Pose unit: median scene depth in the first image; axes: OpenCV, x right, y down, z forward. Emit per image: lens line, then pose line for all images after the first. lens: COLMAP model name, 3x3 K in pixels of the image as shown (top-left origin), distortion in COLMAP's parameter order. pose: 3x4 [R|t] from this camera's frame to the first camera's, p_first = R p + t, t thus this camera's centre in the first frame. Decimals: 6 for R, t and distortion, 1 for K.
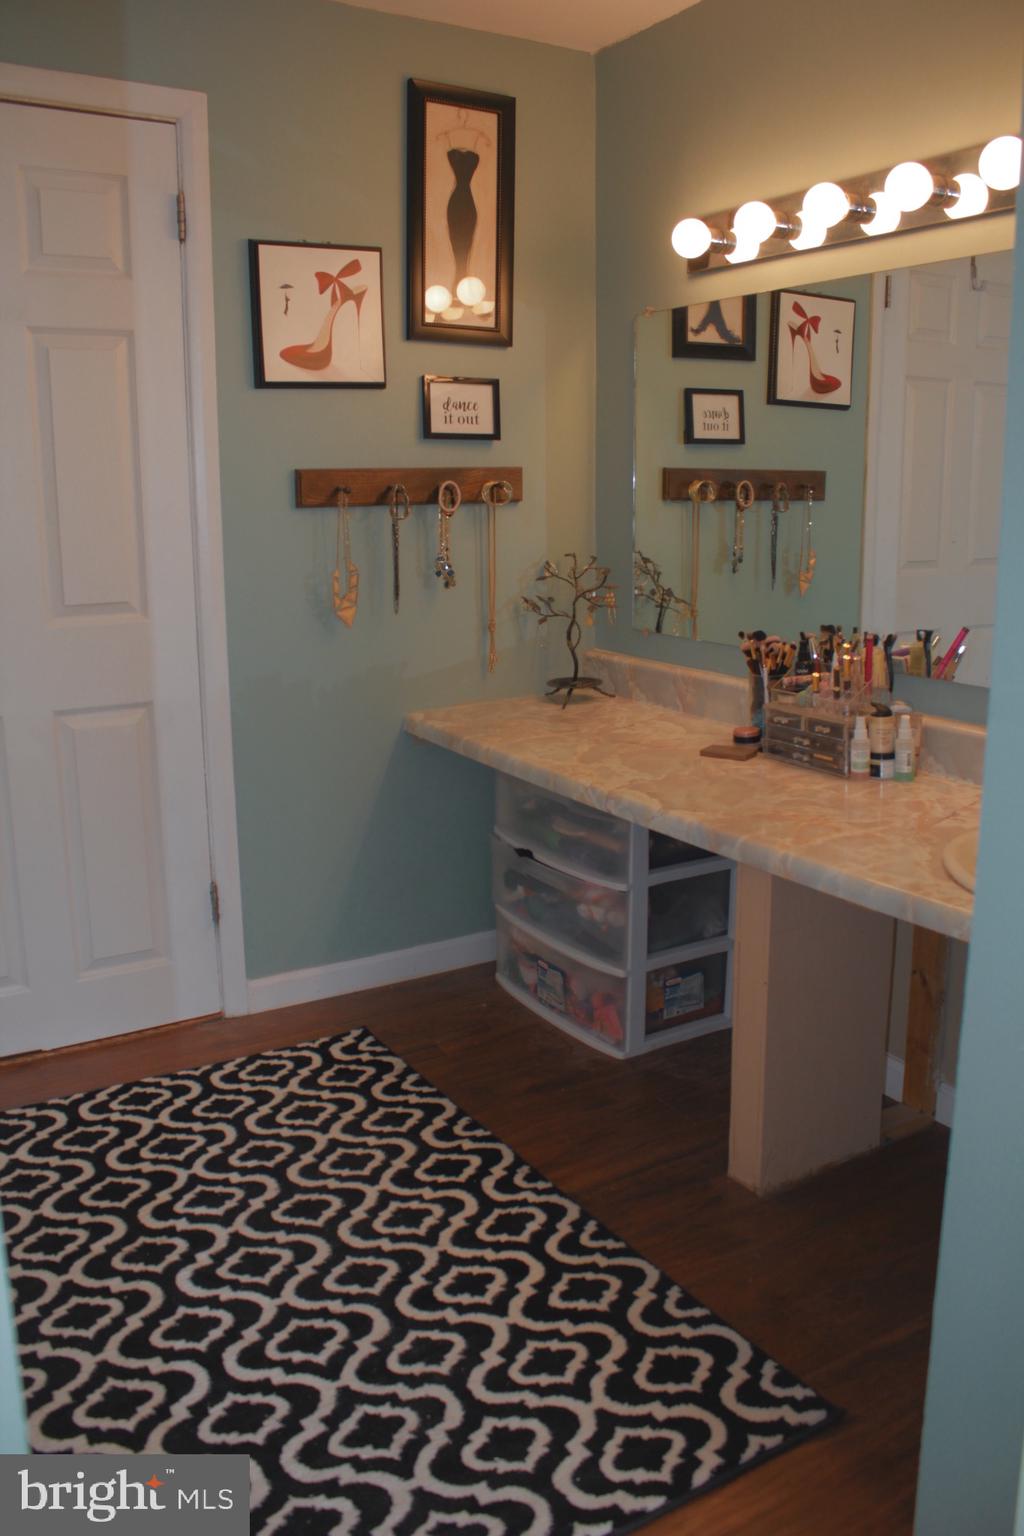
lens RADIAL K [[1282.4, 0, 512.0], [0, 1282.4, 768.0], [0, 0, 1]] dist [-0.161935, 0.139069]
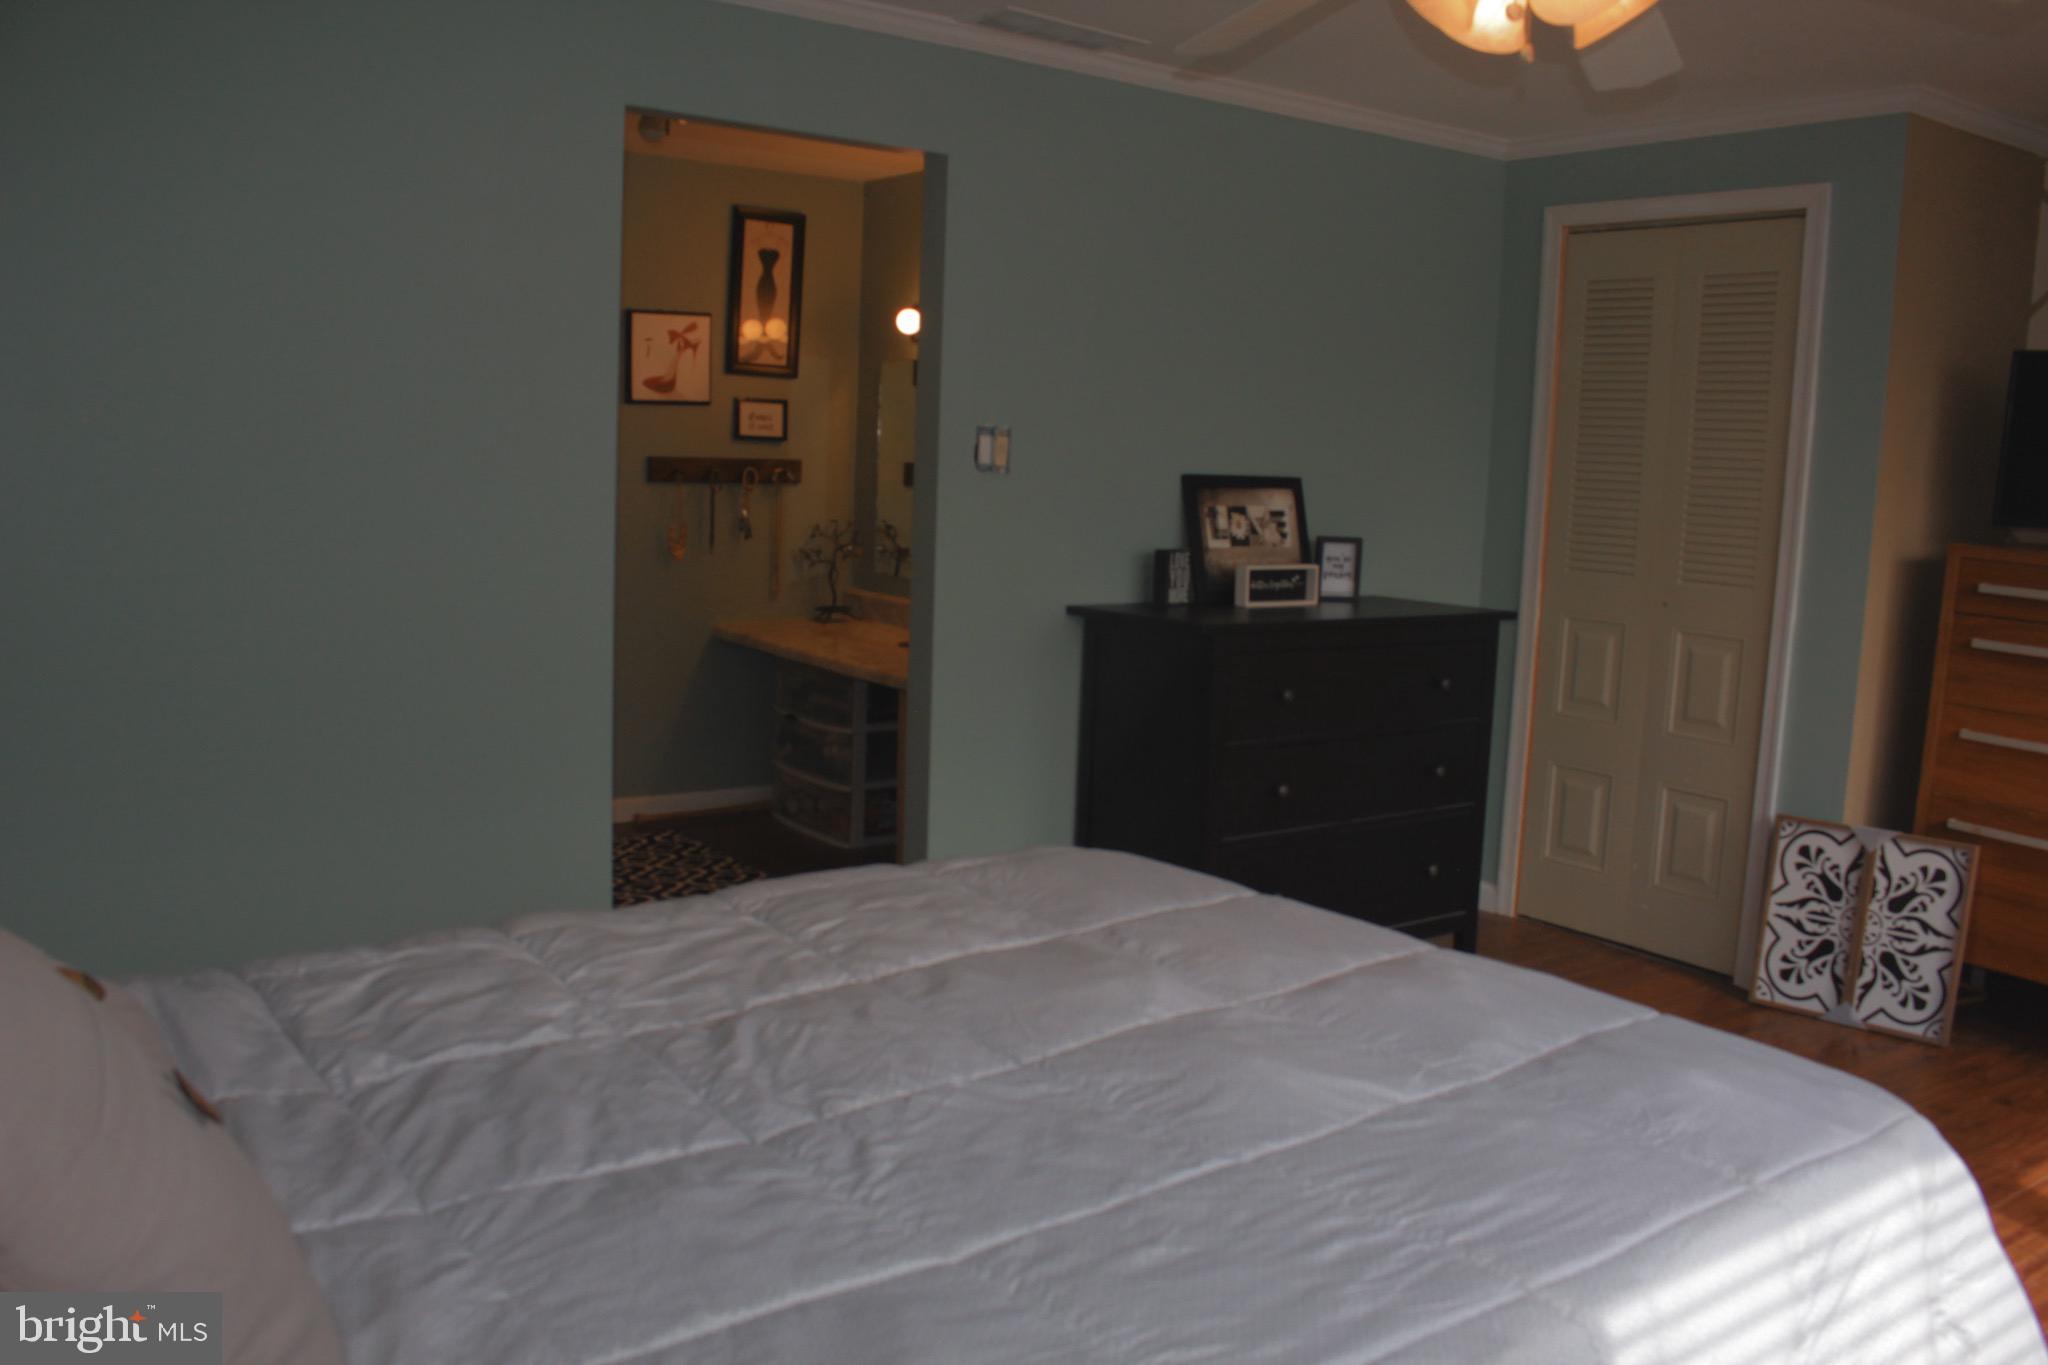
lens RADIAL K [[1709.9, 0, 1024.0], [0, 1709.9, 682.5], [0, 0, 1]] dist [-0.161935, 0.139069]
pose [[0.995240, 0.033595, 0.091483, 0.103085], [-0.025952, 0.996170, -0.083492, 0.196486], [-0.093937, 0.080720, 0.992300, -1.058414]]
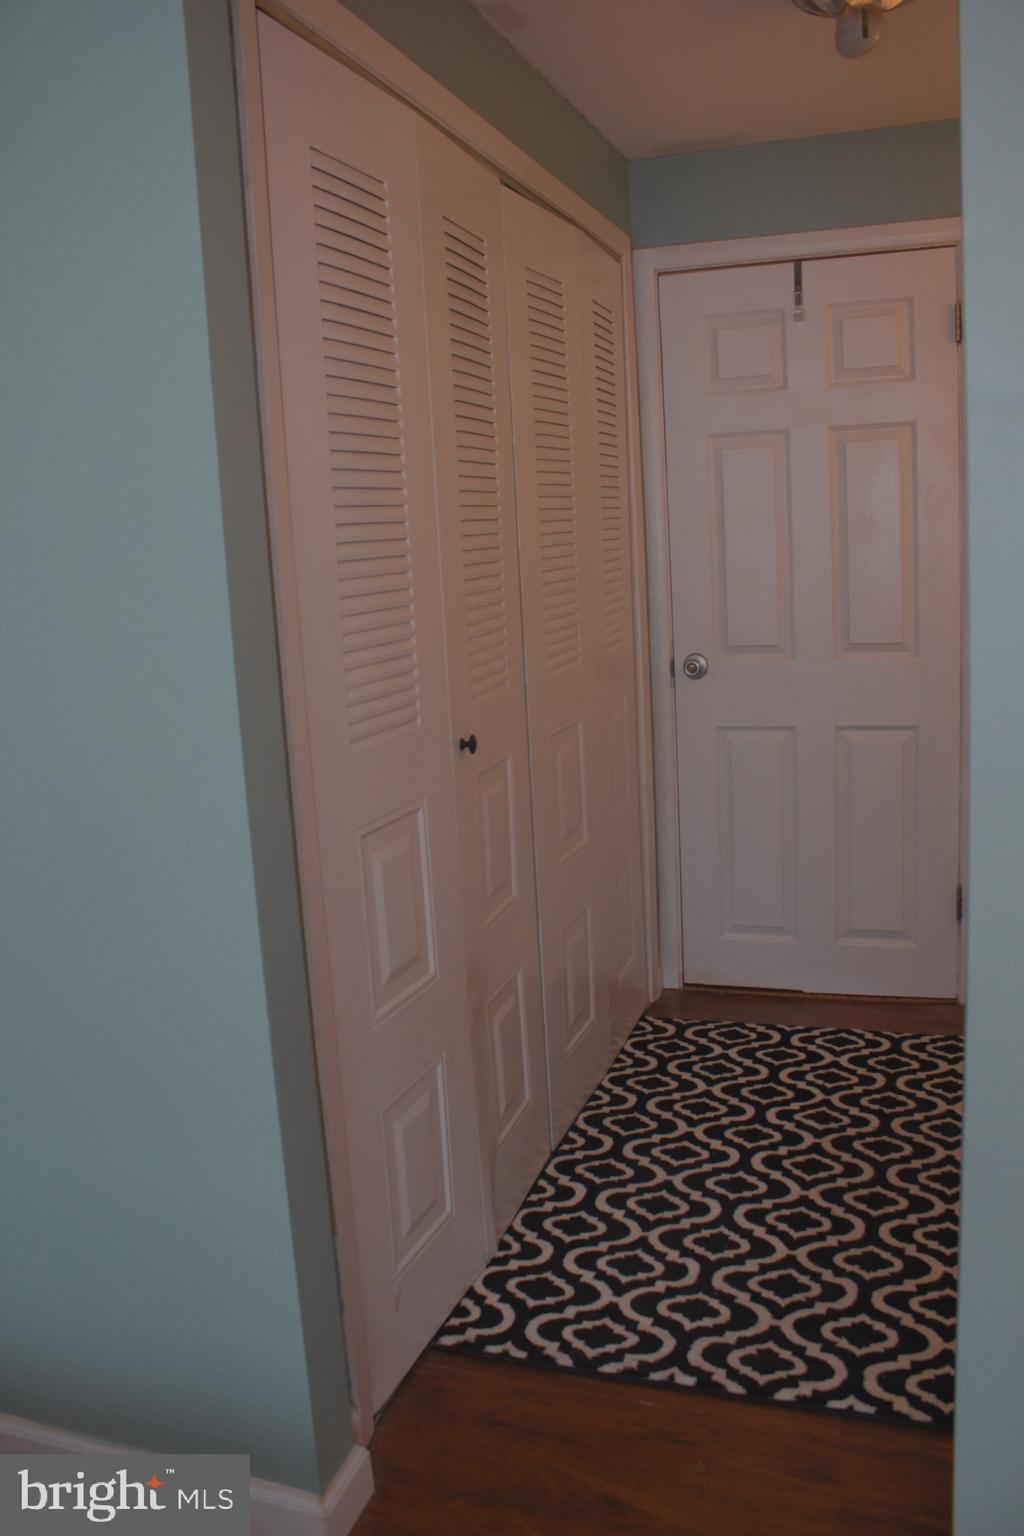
lens RADIAL K [[1282.4, 0, 512.0], [0, 1282.4, 768.0], [0, 0, 1]] dist [-0.161935, 0.139069]
pose [[0.637312, 0.111243, -0.762534, 0.408576], [-0.117977, 0.991945, 0.046108, -0.024109], [0.761521, 0.060576, 0.645303, -0.069964]]
